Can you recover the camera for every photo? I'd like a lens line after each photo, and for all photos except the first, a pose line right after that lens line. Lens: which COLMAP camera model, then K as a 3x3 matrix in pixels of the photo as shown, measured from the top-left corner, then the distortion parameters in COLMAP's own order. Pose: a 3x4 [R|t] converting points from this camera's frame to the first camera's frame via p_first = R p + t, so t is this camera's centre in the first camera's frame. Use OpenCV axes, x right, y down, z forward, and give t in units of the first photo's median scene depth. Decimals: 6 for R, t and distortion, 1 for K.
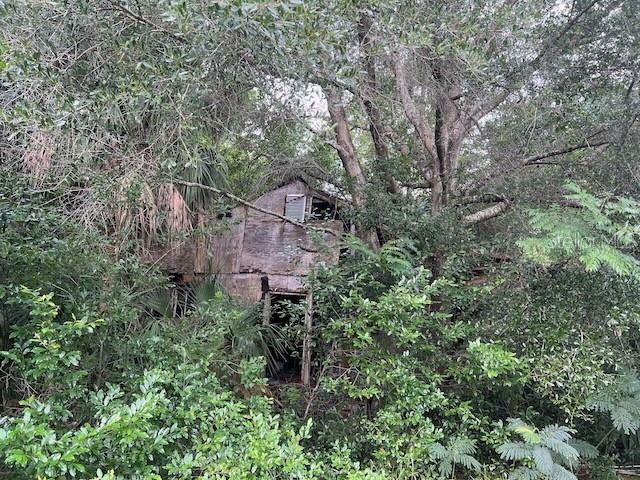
lens RADIAL K [[467.5, 0, 320.0], [0, 467.5, 240.0], [0, 0, 1]] dist [-0.007989, -0.000891]
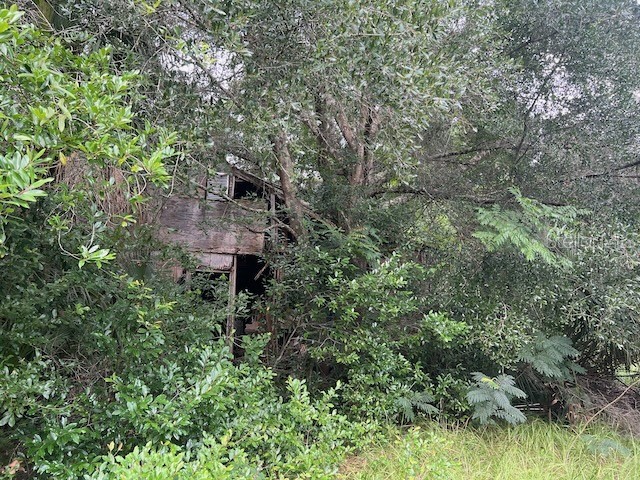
lens RADIAL K [[477.3, 0, 316.8], [0, 477.3, 236.3], [0, 0, 1]] dist [0.018016, -0.002445]
pose [[0.954383, 0.023027, 0.297697, -0.343513], [-0.037894, 0.998301, 0.044264, -0.032784], [-0.296172, -0.053526, 0.953634, -0.112193]]
